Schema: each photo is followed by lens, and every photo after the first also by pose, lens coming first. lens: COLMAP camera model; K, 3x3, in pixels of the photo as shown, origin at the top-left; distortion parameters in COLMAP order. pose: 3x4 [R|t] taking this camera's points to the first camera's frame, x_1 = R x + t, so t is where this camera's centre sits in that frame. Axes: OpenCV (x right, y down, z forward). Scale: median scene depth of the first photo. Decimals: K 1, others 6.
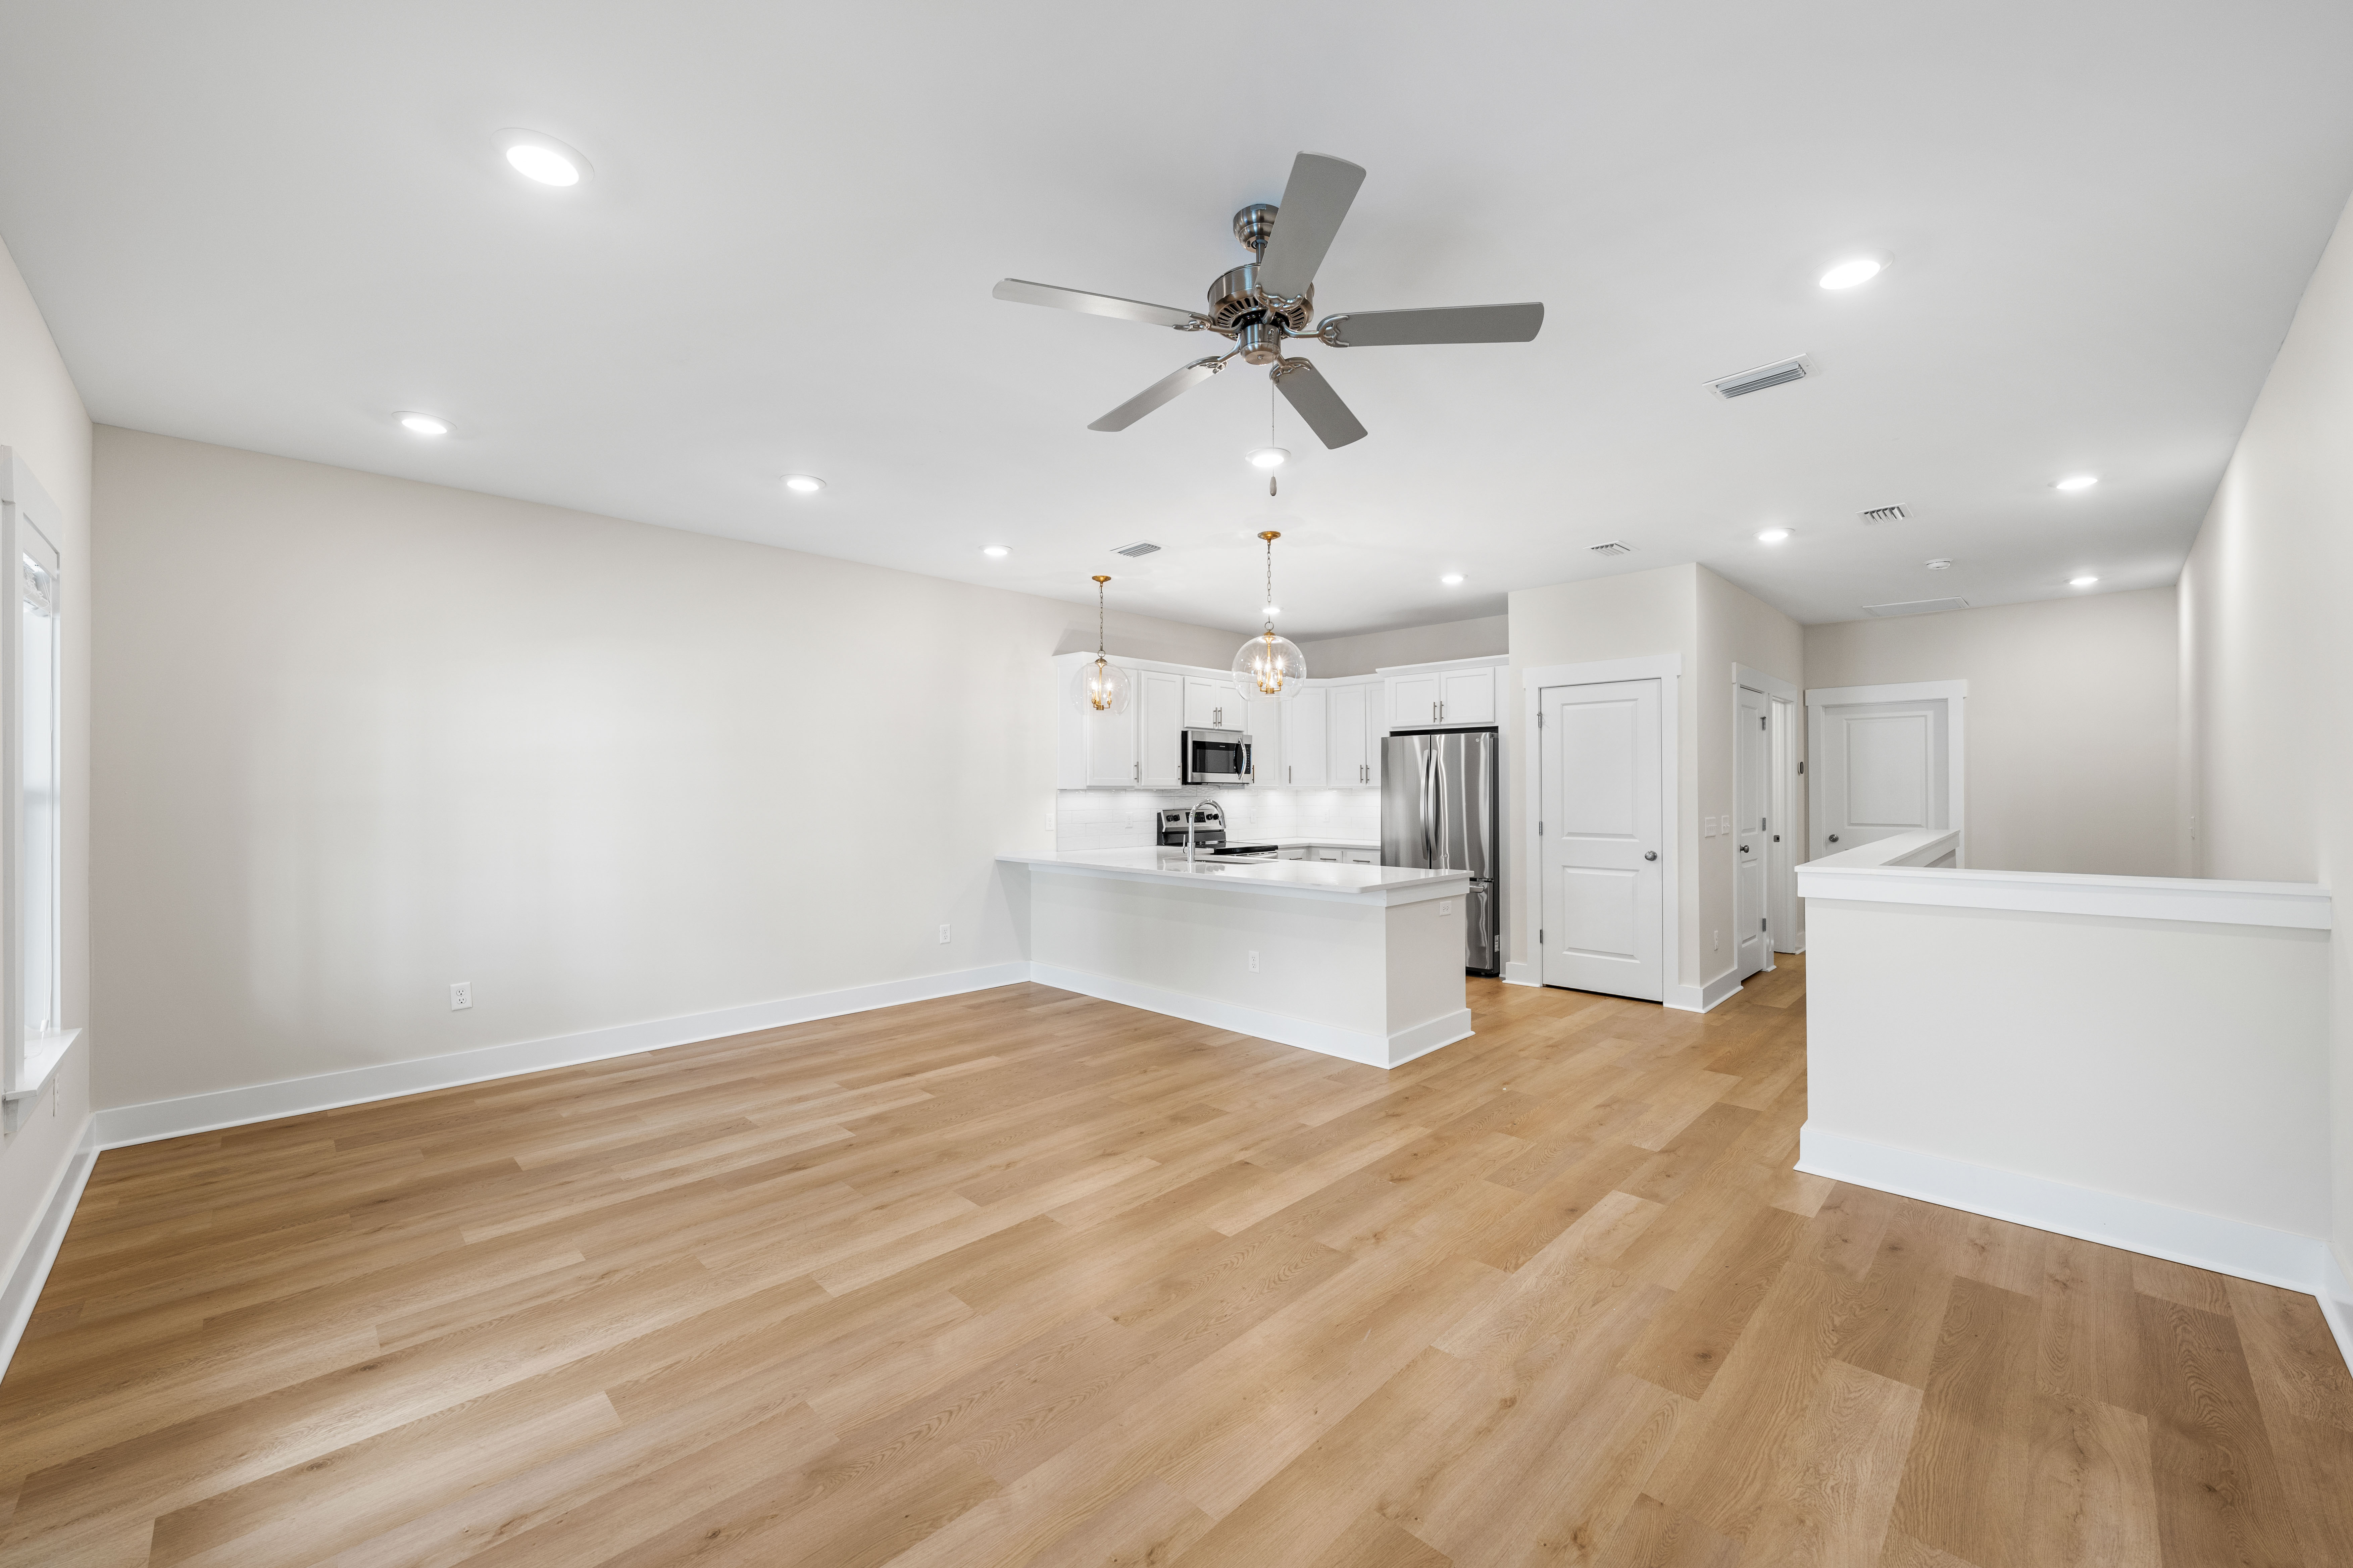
lens RADIAL K [[904.1, 0, 1183.1], [0, 904.1, 789.7], [0, 0, 1]] dist [-0.000323, -0.000030]
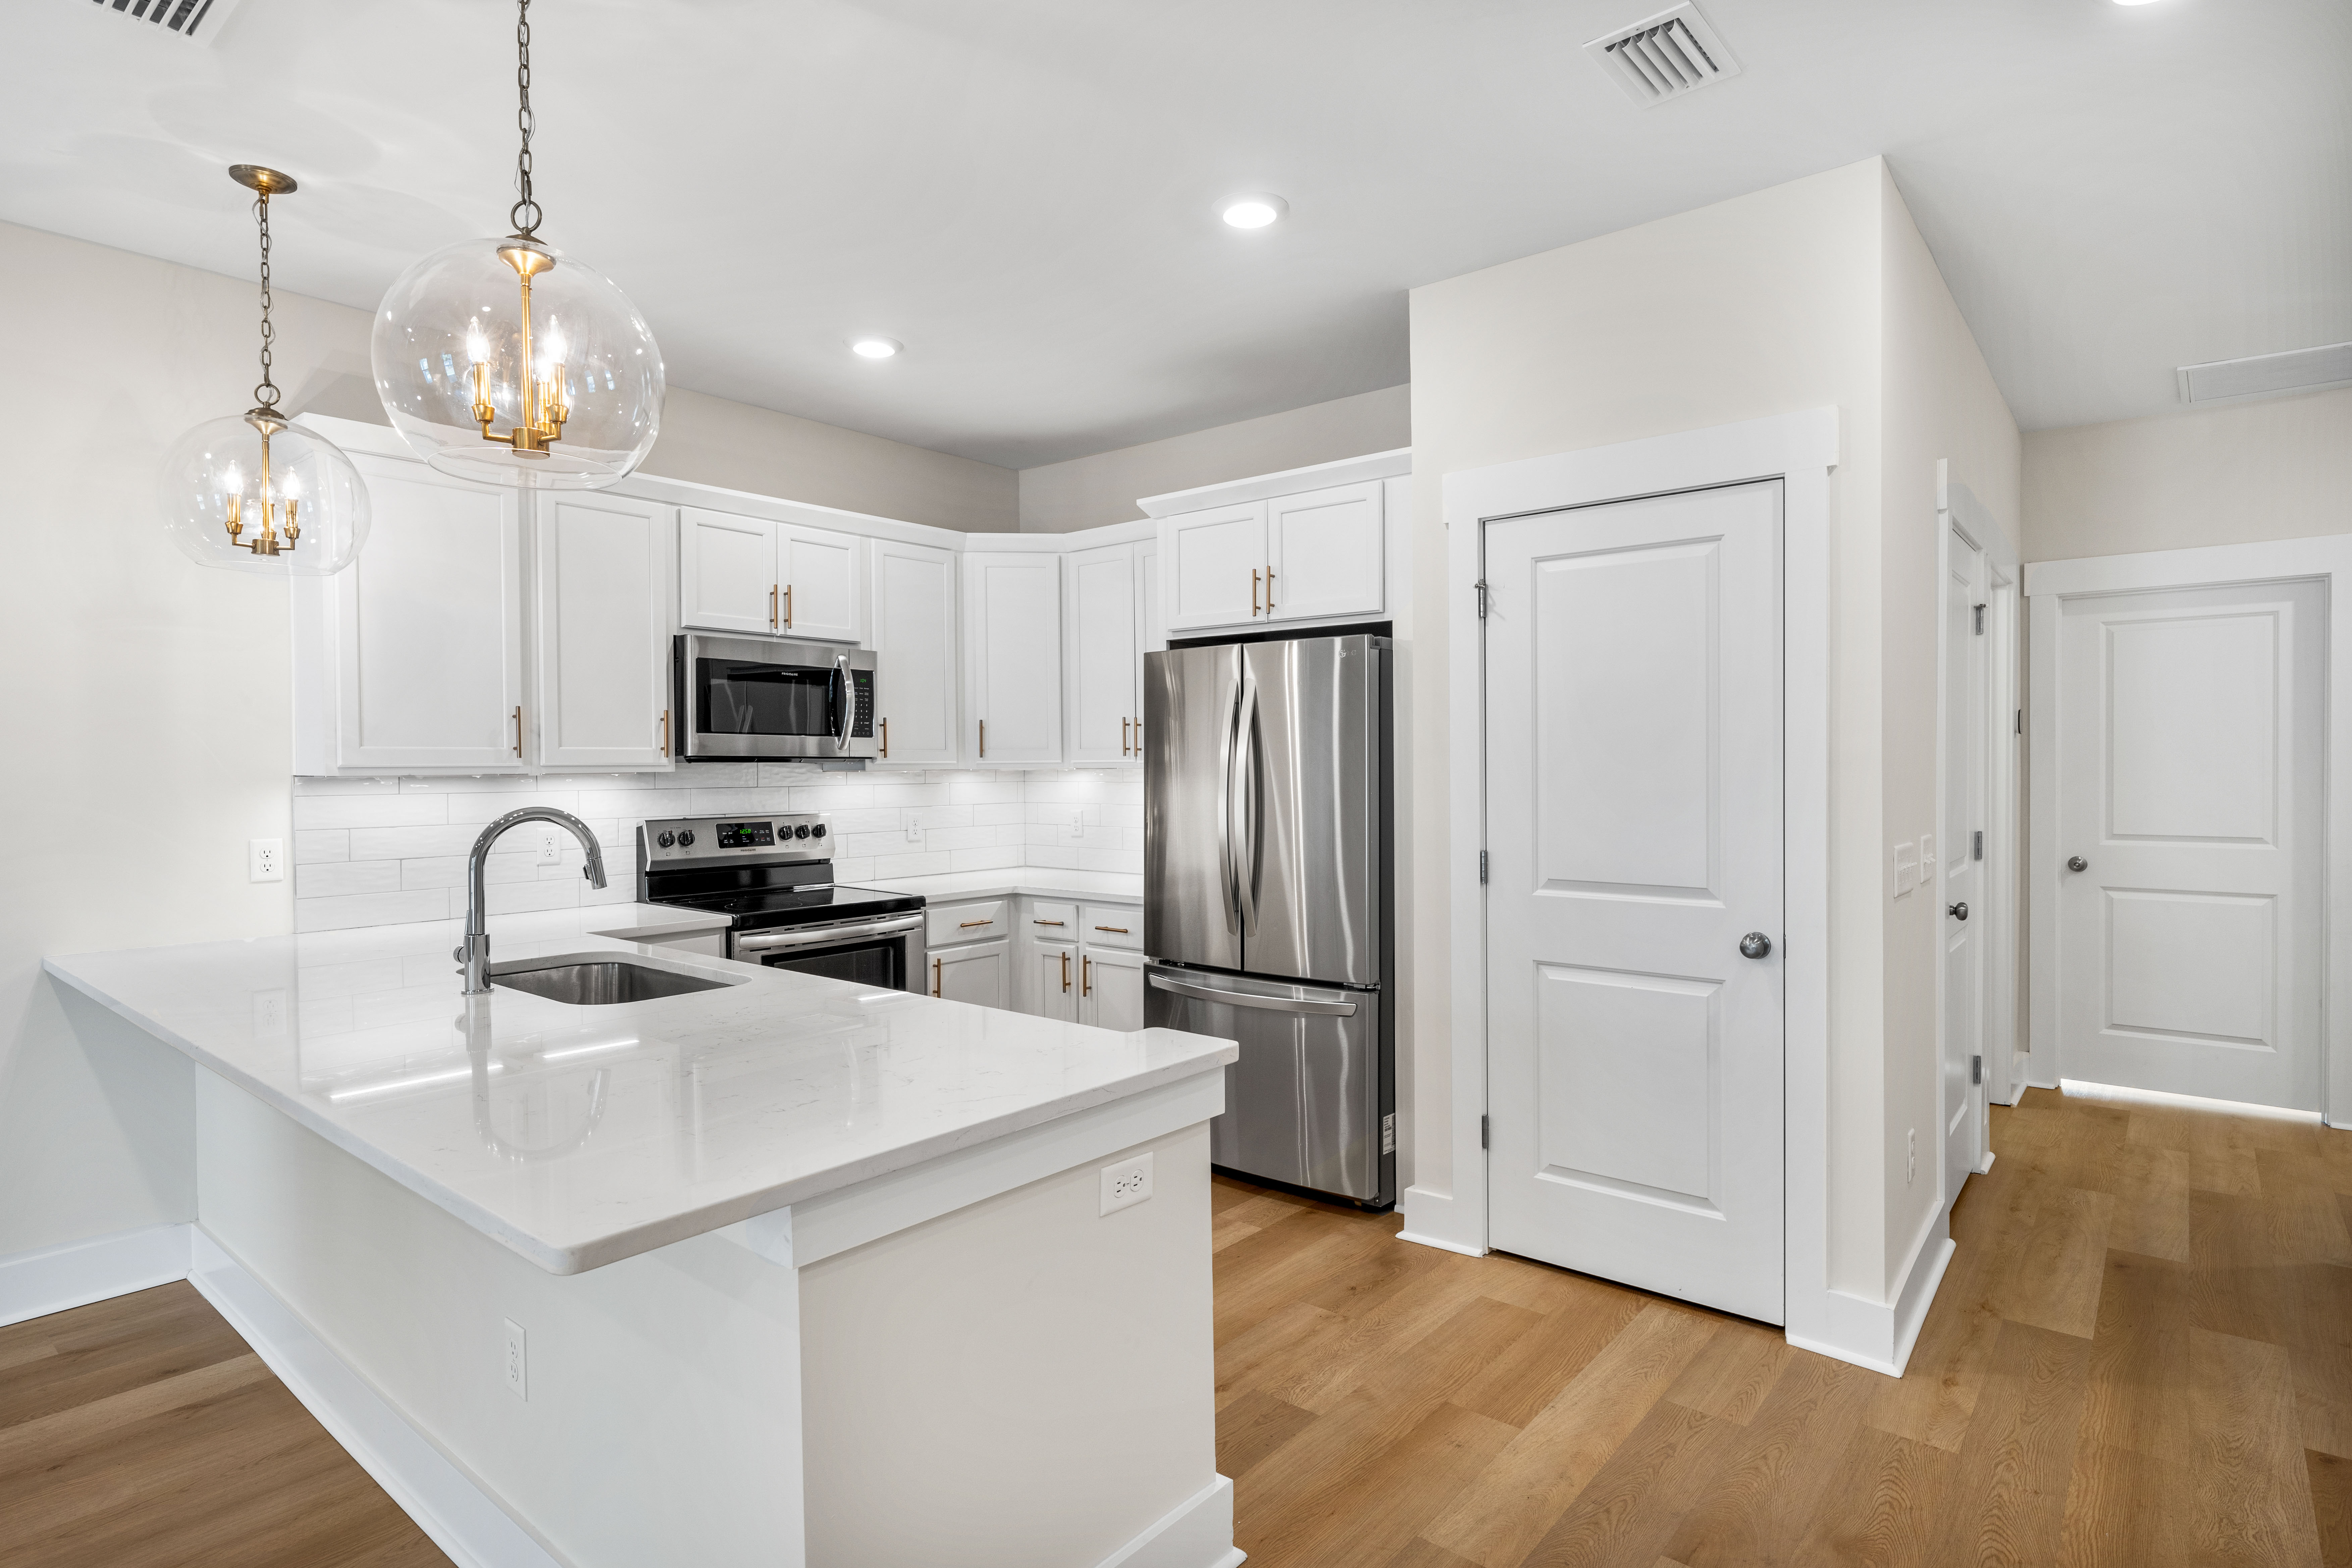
lens RADIAL K [[1210.7, 0, 1176.0], [0, 1210.7, 784.0], [0, 0, 1]] dist [-0.001217, -0.000382]
pose [[0.996426, -0.005512, 0.084292, 0.196108], [0.003941, 0.999816, 0.018794, -0.005332], [-0.084380, -0.018395, 0.996264, 0.435282]]
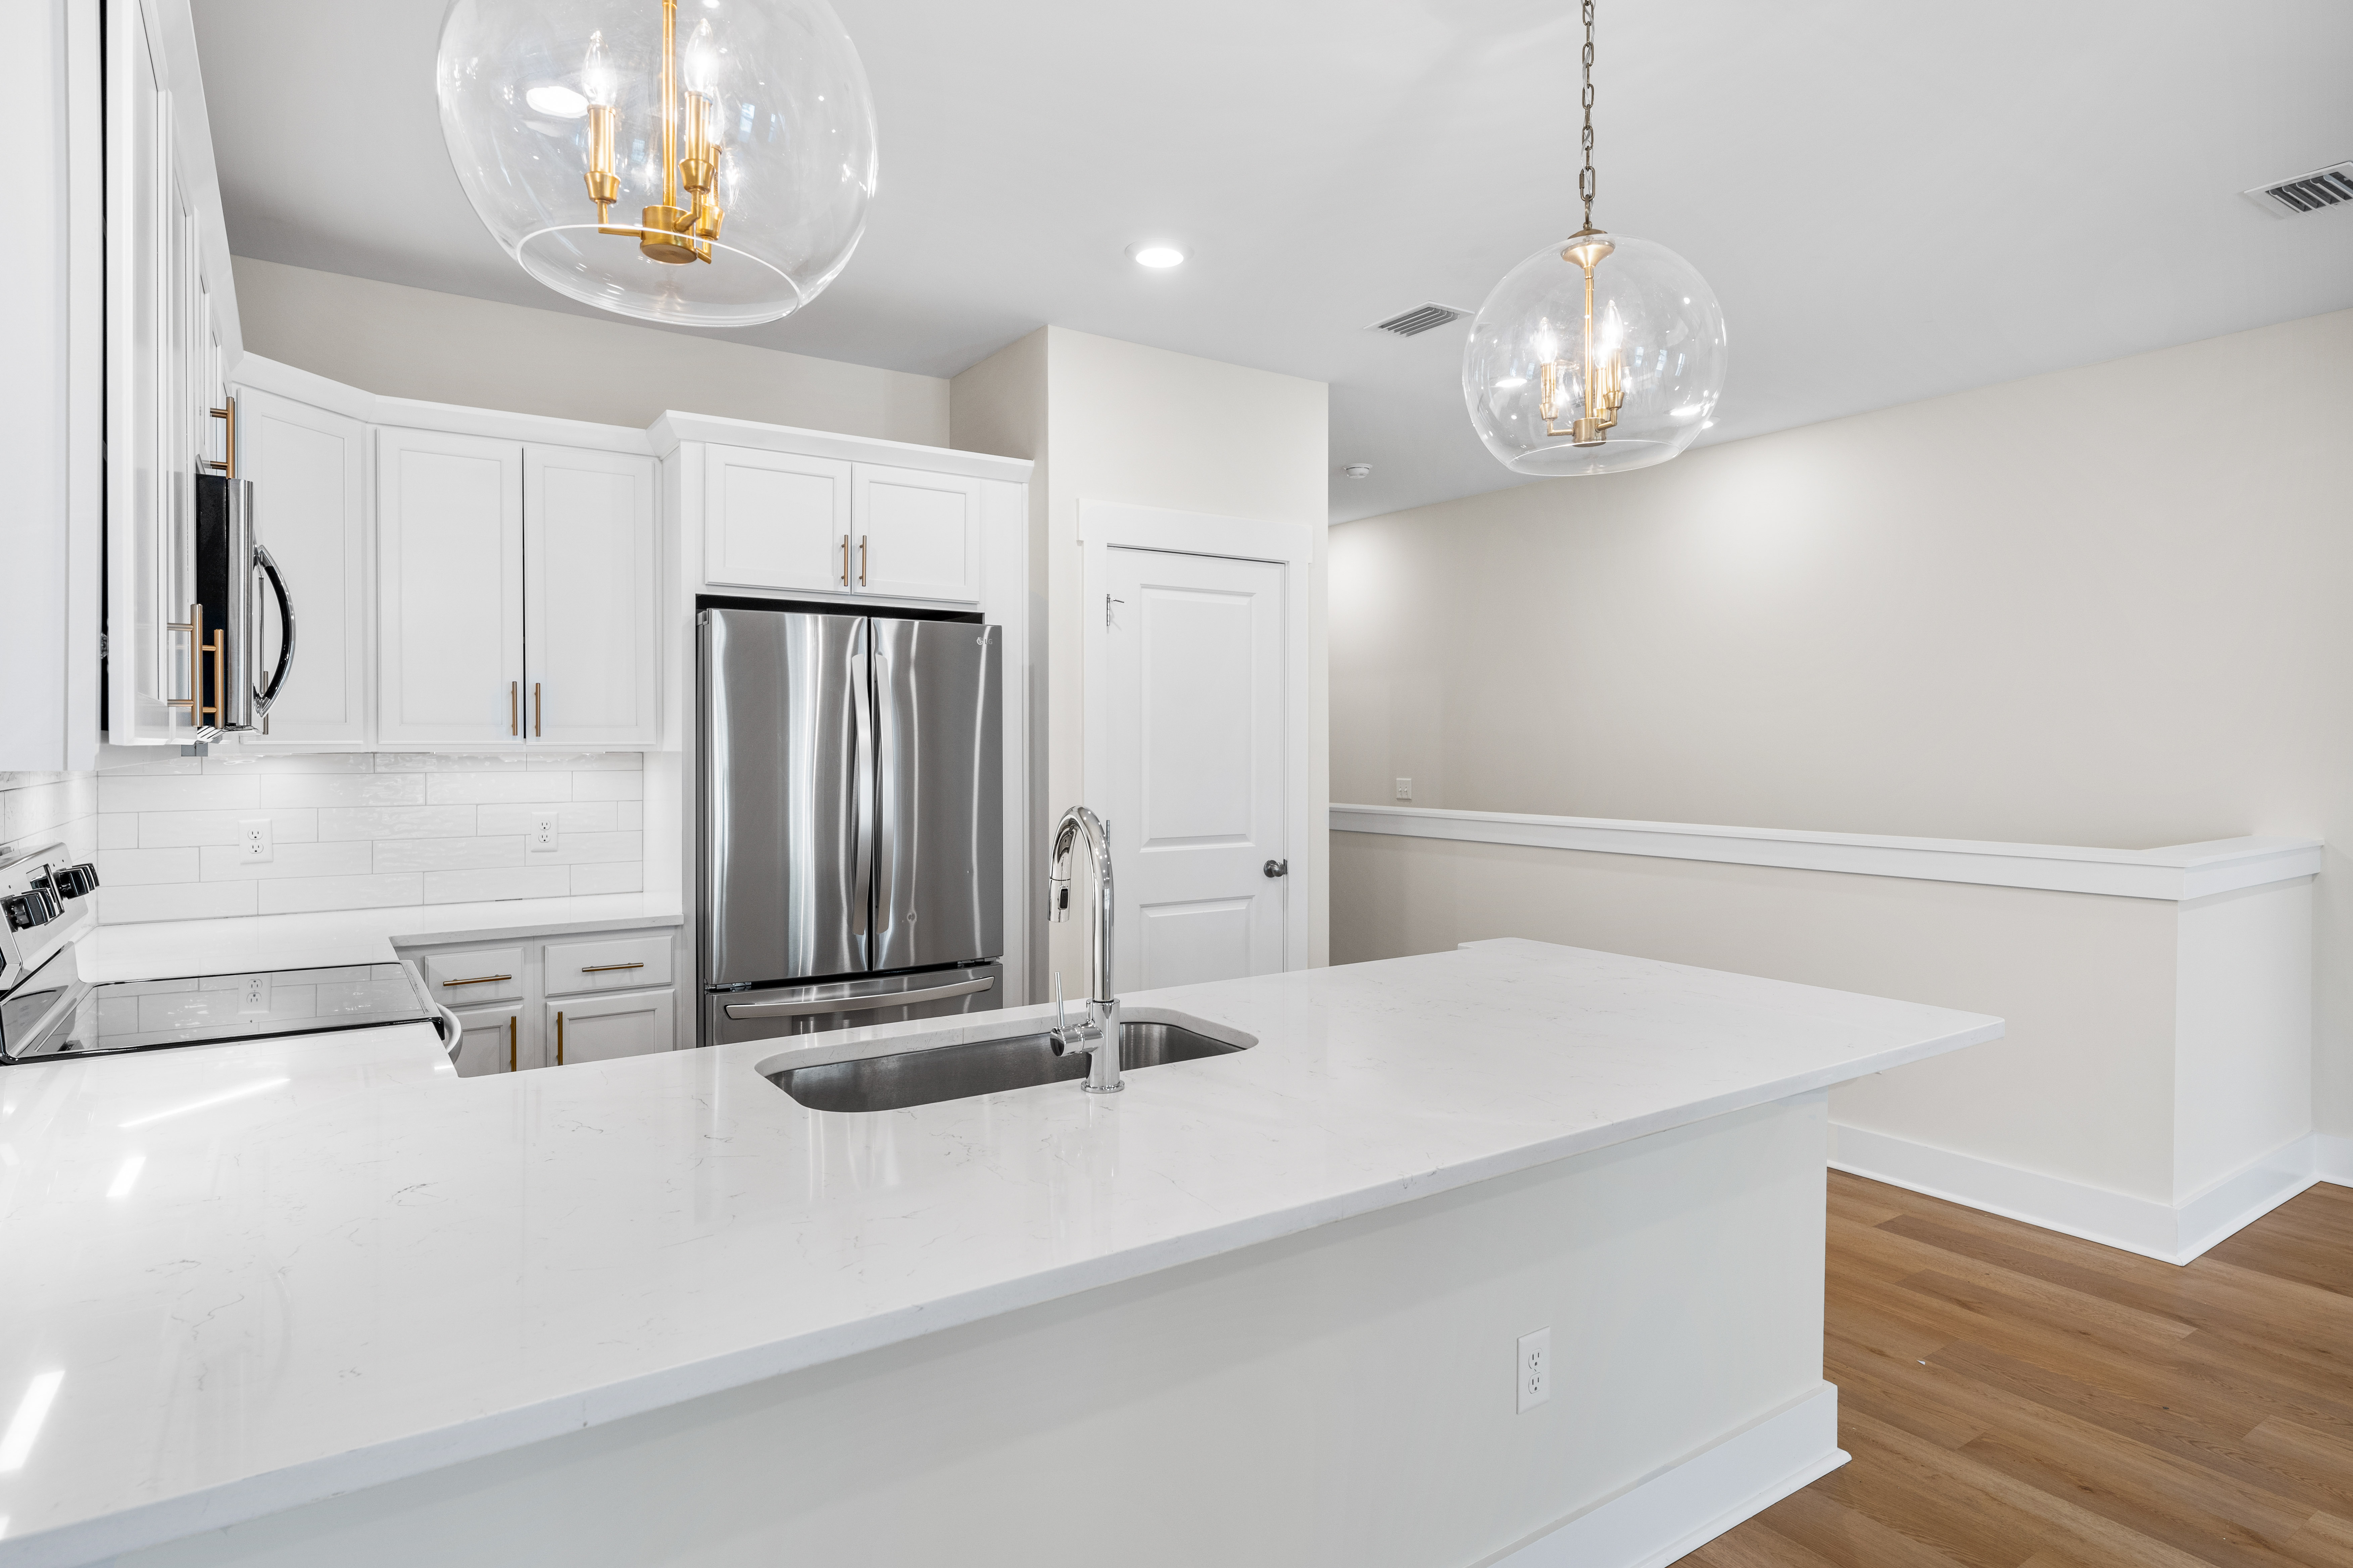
lens RADIAL K [[1287.4, 0, 1187.7], [0, 1287.4, 740.2], [0, 0, 1]] dist [0.008124, 0.000356]
pose [[0.191307, 0.007309, 0.981503, -0.254107], [-0.001775, 0.999973, -0.007100, -0.002760], [-0.981529, -0.000384, 0.191315, 0.763433]]
